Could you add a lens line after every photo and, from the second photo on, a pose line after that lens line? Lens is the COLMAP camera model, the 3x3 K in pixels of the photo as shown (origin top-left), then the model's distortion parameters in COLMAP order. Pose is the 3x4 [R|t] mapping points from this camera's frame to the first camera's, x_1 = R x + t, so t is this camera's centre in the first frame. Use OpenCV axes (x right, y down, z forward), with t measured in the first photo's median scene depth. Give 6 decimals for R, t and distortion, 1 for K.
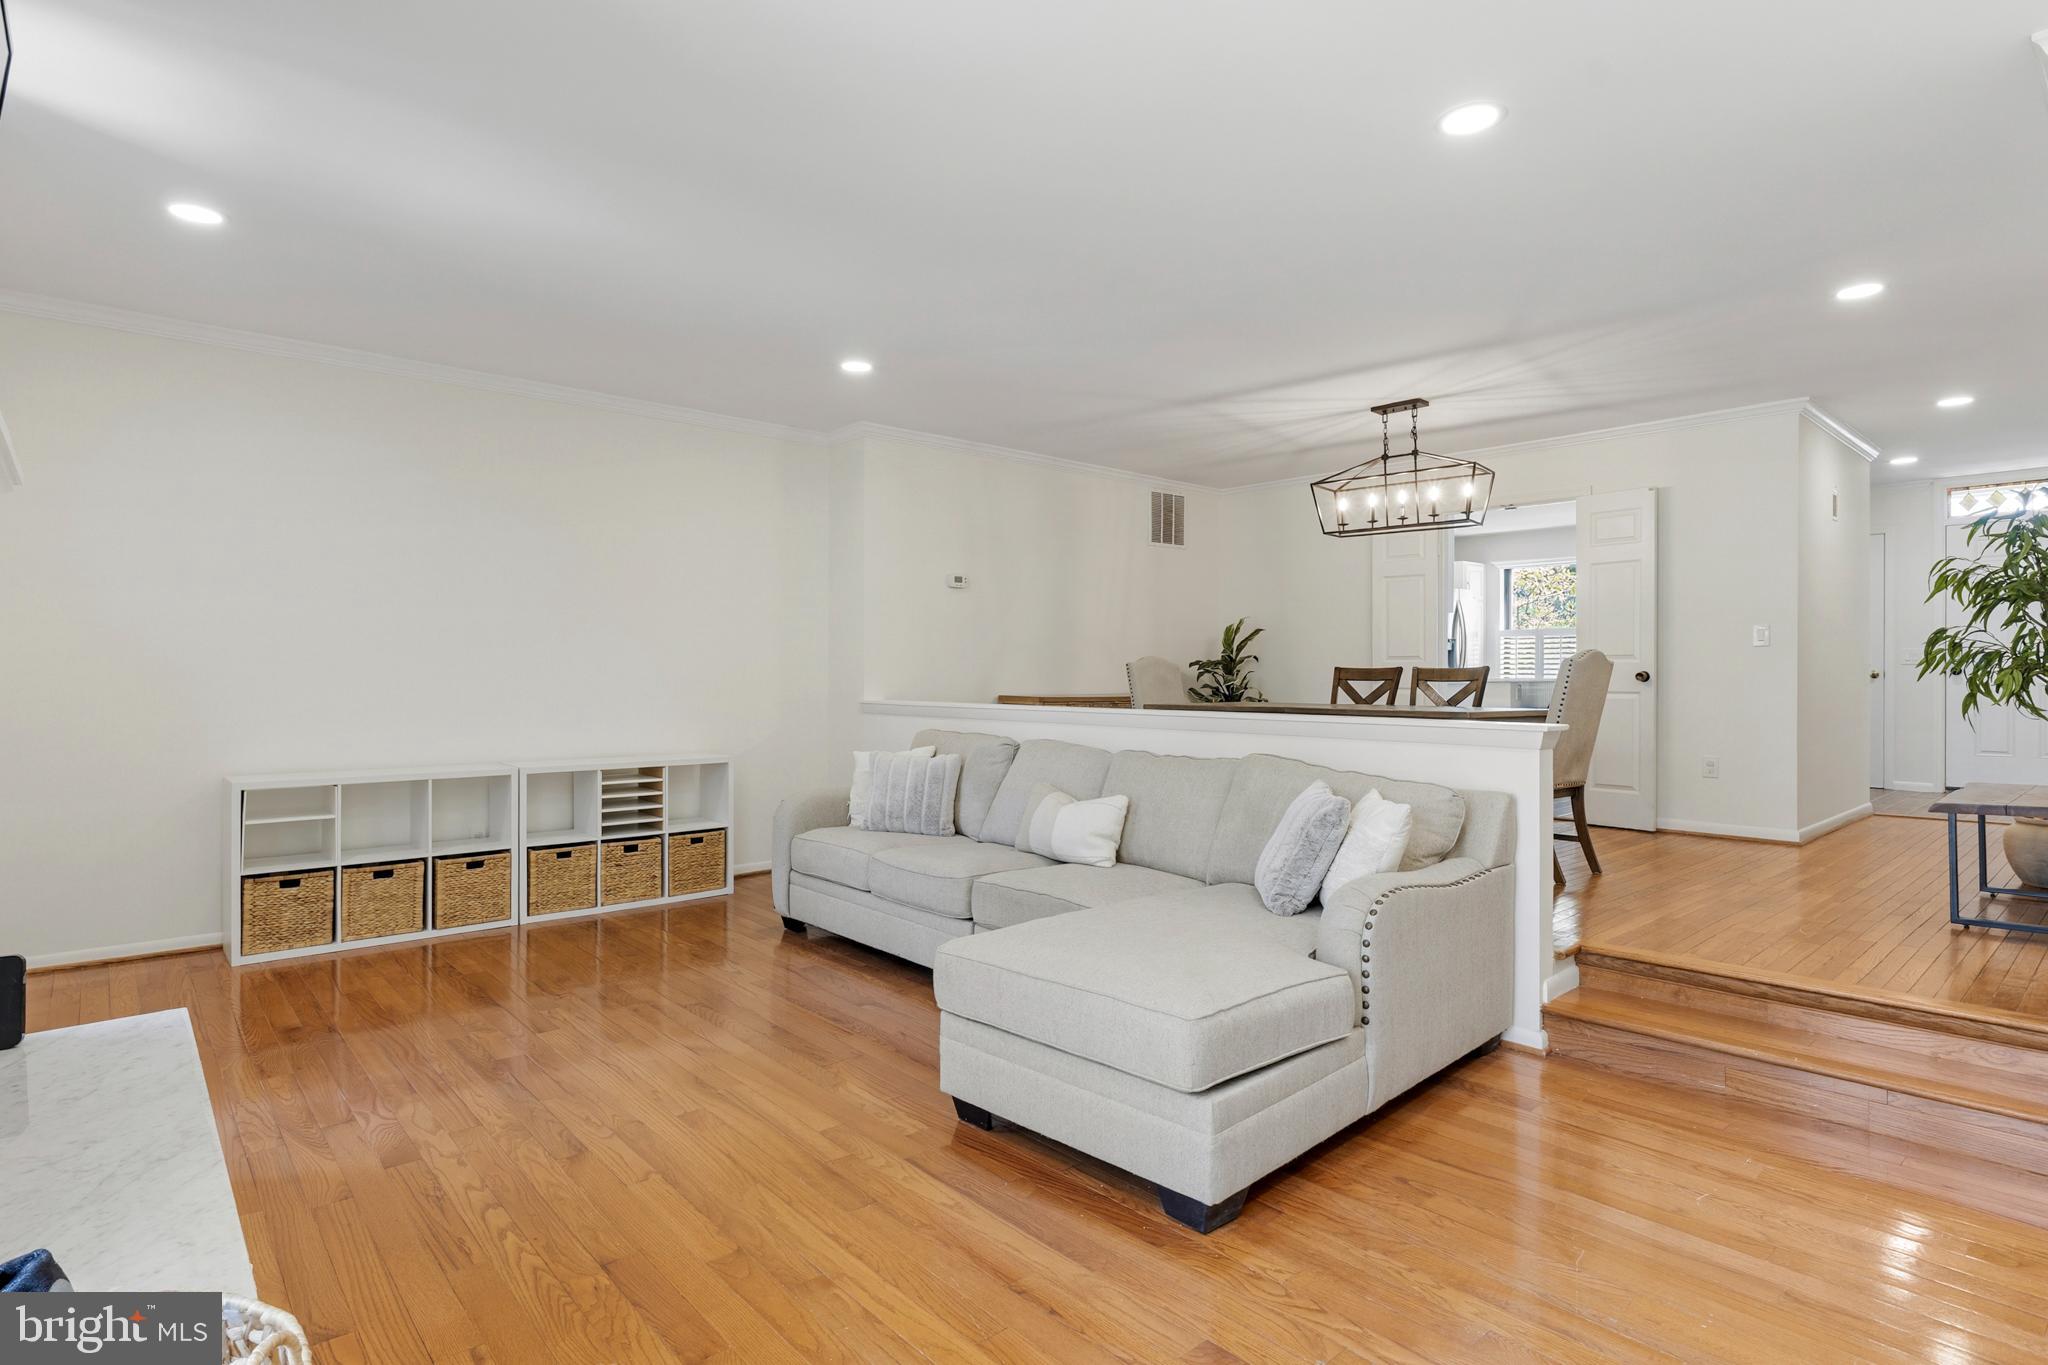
lens RADIAL K [[1050.6, 0, 1018.1], [0, 1050.6, 680.9], [0, 0, 1]] dist [-0.004464, 0.000154]
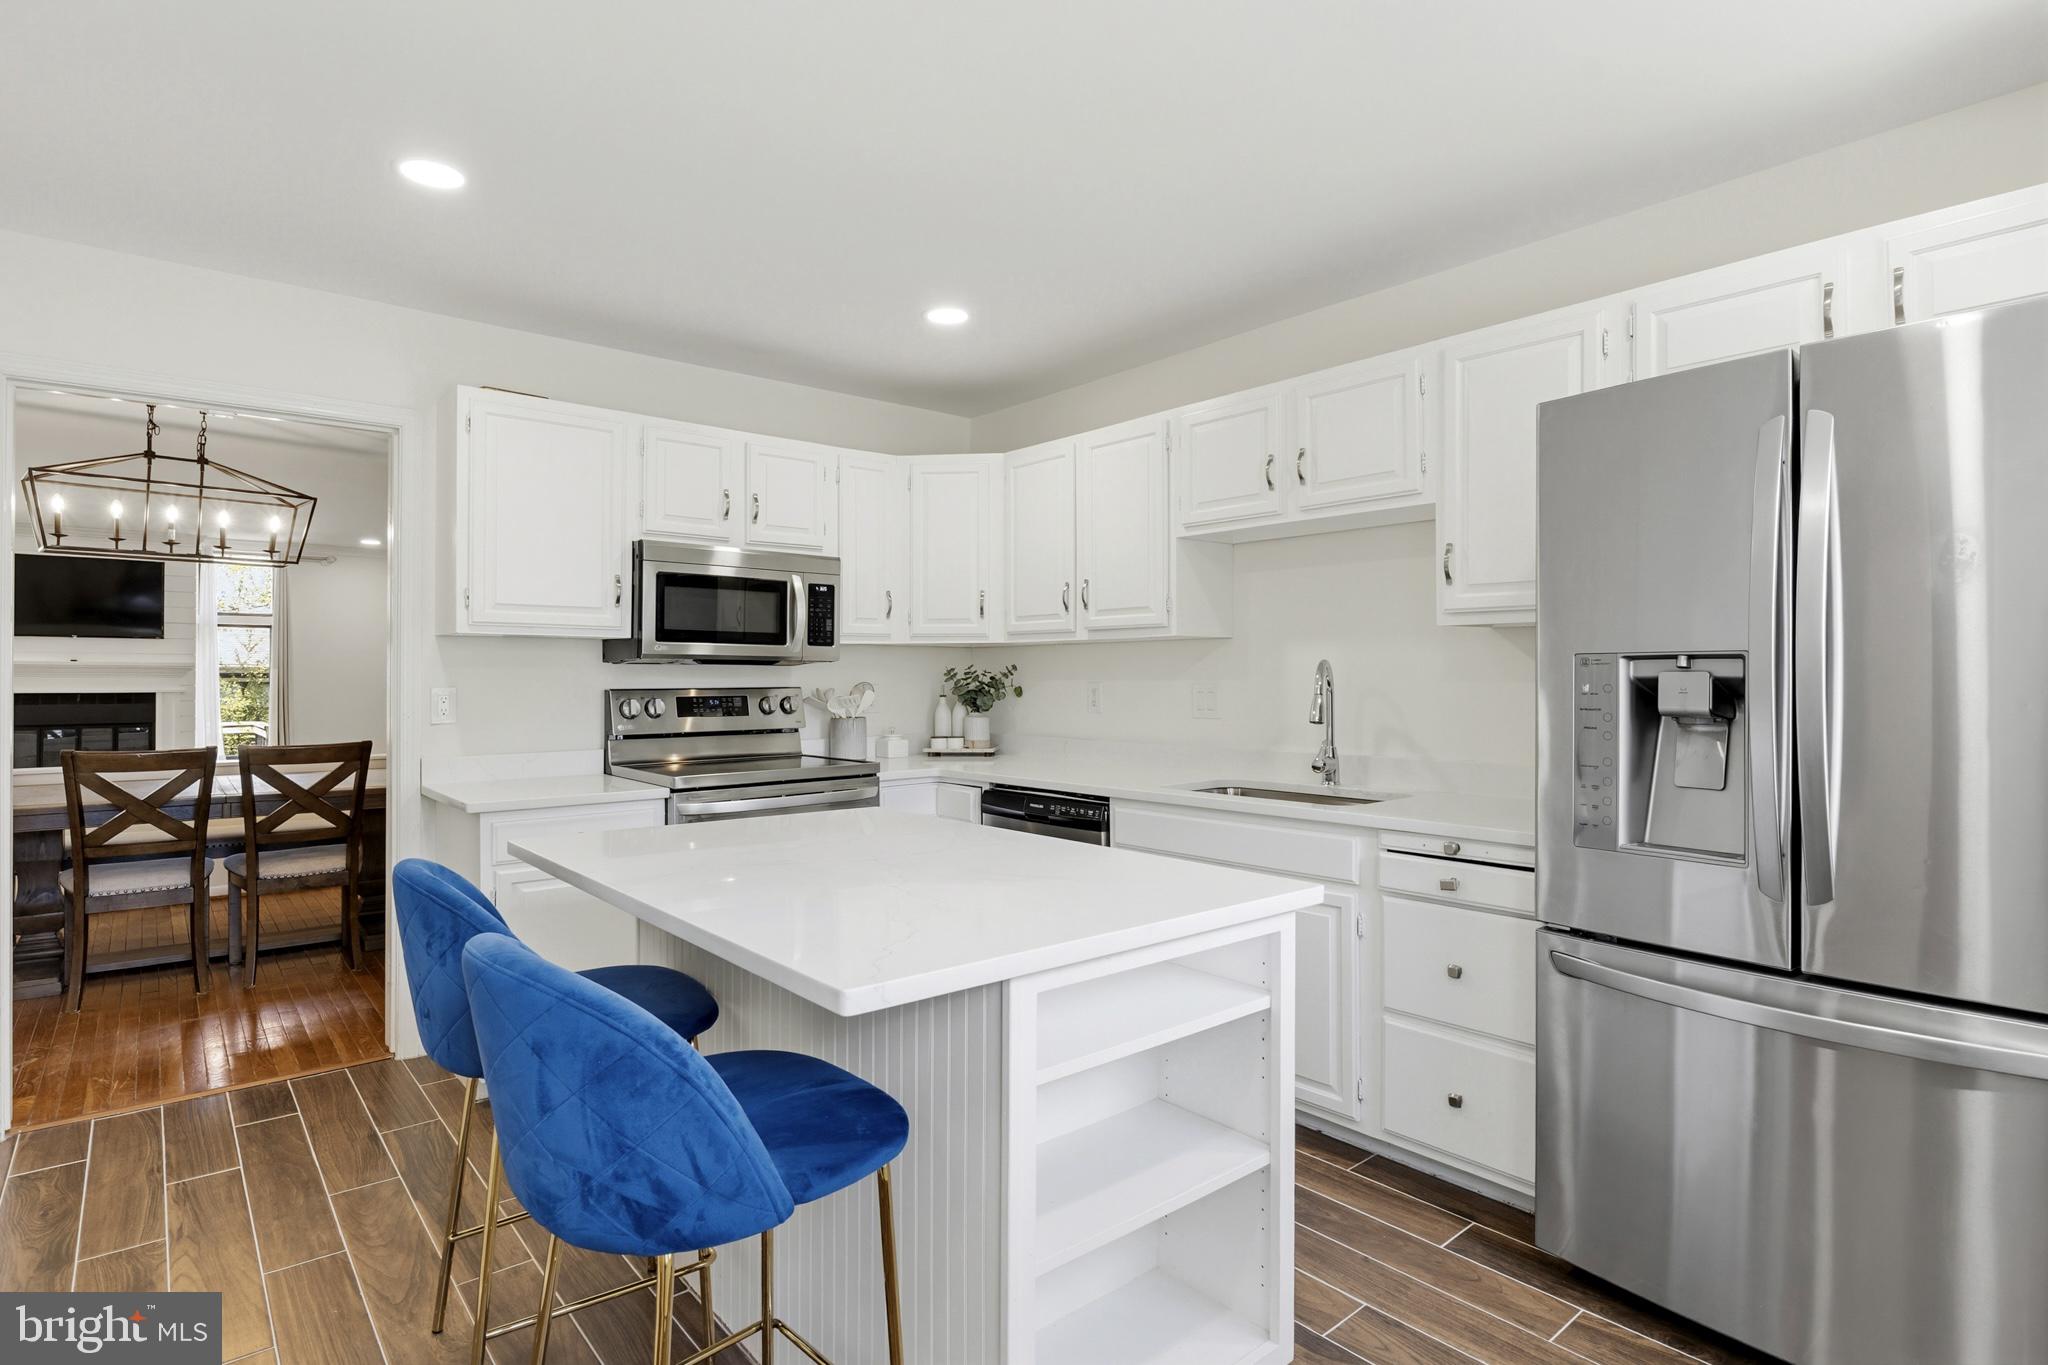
lens RADIAL K [[1050.6, 0, 1018.1], [0, 1050.6, 680.9], [0, 0, 1]] dist [-0.004464, 0.000154]
pose [[-0.035697, -0.001651, -0.999361, 1.099242], [-0.009840, 0.999951, -0.001300, -0.062648], [0.999314, 0.009787, -0.035711, 1.645319]]
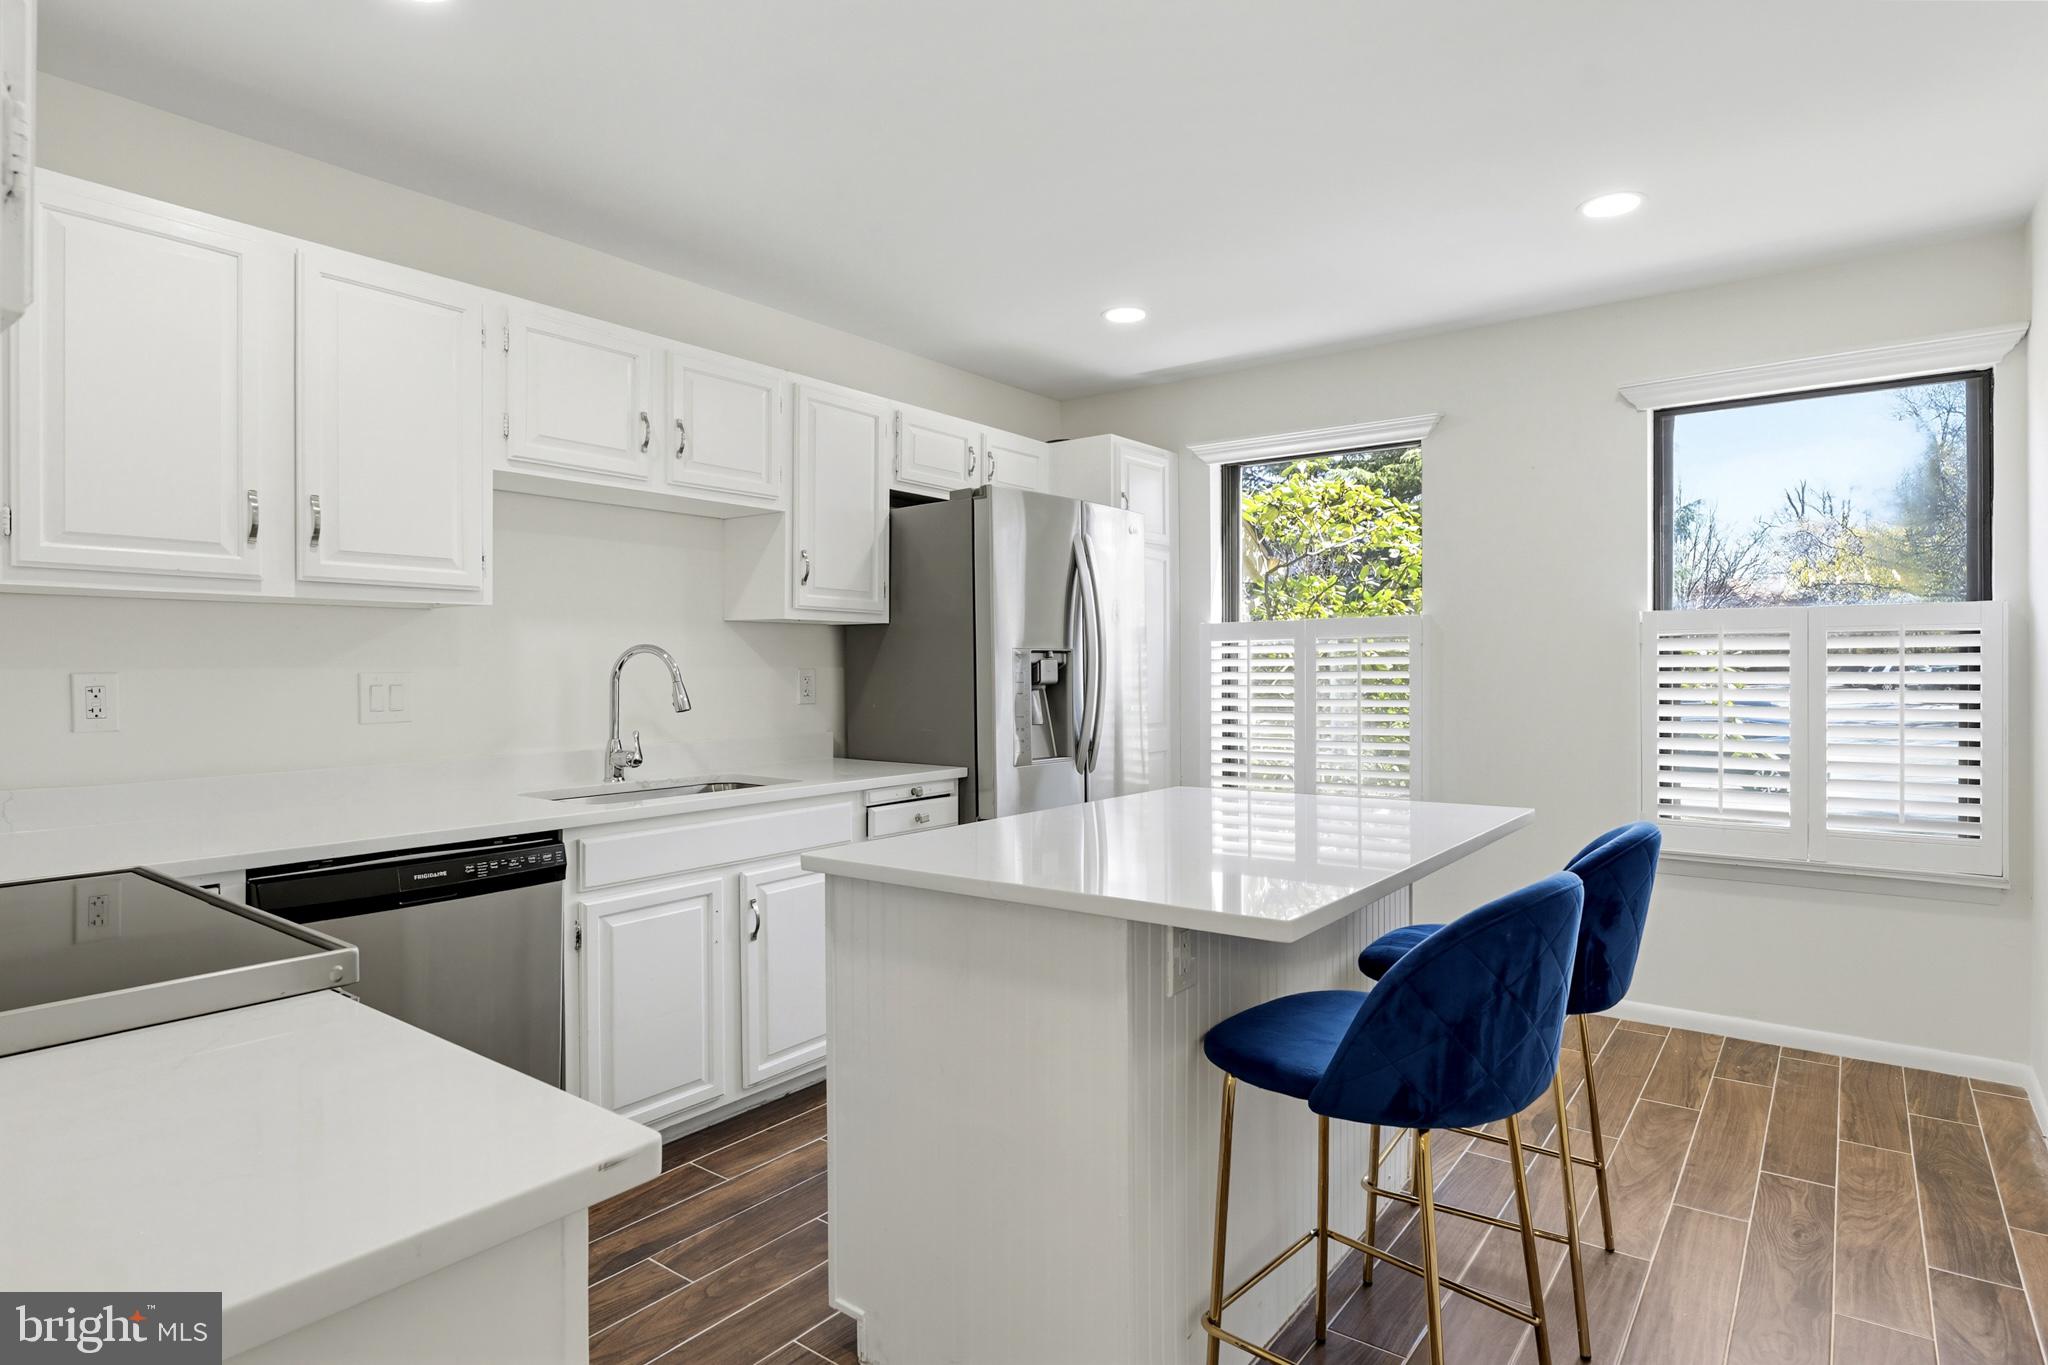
lens RADIAL K [[1112.0, 0, 1018.5], [0, 1112.0, 668.4], [0, 0, 1]] dist [0.000021, -0.000026]
pose [[0.980417, -0.007455, 0.196793, 0.609532], [0.008566, 0.999952, -0.004792, -0.059708], [-0.196748, 0.006384, 0.980433, 1.211792]]
